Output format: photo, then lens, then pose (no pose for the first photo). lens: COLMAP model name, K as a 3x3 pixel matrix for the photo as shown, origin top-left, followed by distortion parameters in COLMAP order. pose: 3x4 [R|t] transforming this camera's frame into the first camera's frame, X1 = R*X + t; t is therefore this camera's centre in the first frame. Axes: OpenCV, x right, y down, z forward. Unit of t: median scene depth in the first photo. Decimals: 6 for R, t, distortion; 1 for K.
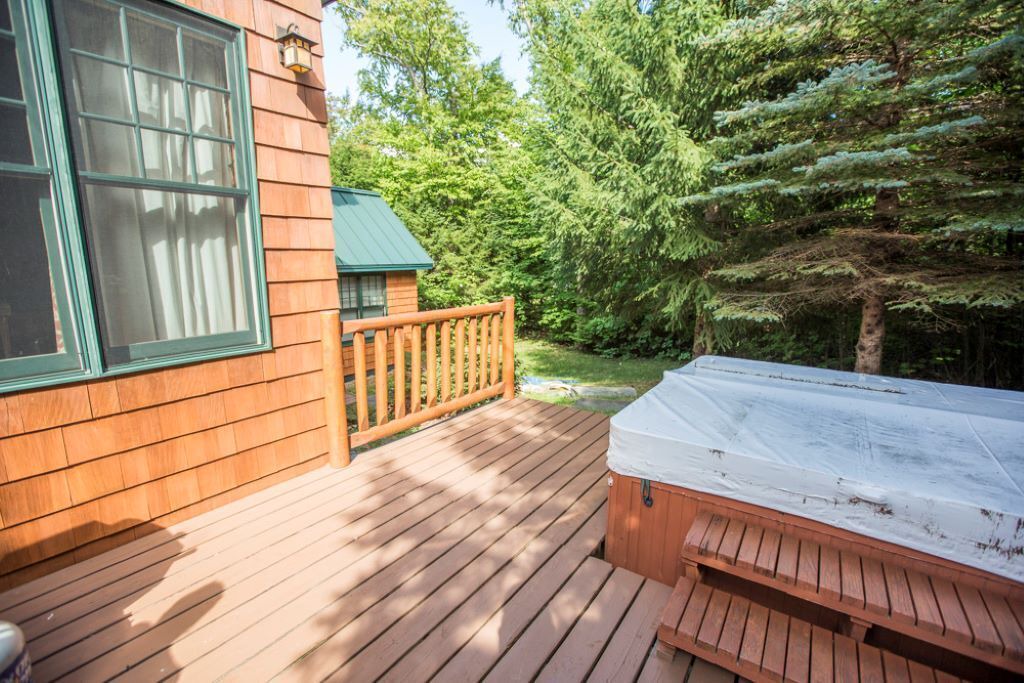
lens RADIAL K [[469.4, 0, 512.0], [0, 469.4, 341.5], [0, 0, 1]] dist [-0.050998, 0.019865]
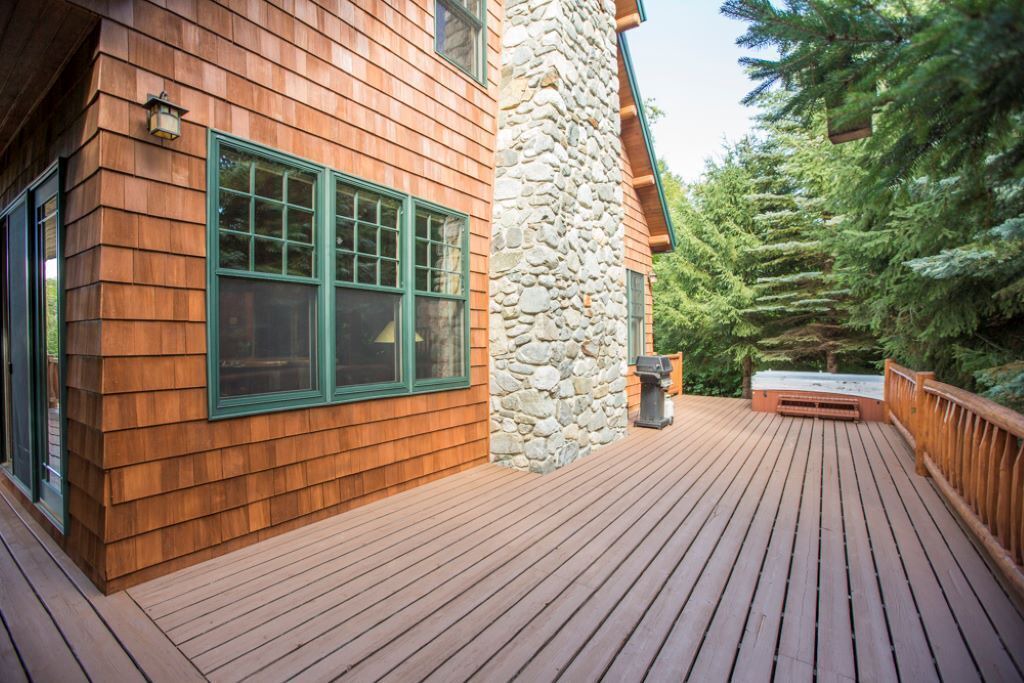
lens RADIAL K [[469.4, 0, 512.0], [0, 469.4, 341.5], [0, 0, 1]] dist [-0.050998, 0.019865]
pose [[0.999995, -0.002645, 0.001553, -0.815394], [0.002872, 0.985185, -0.171470, 0.246346], [-0.001076, 0.171474, 0.985188, -1.289977]]
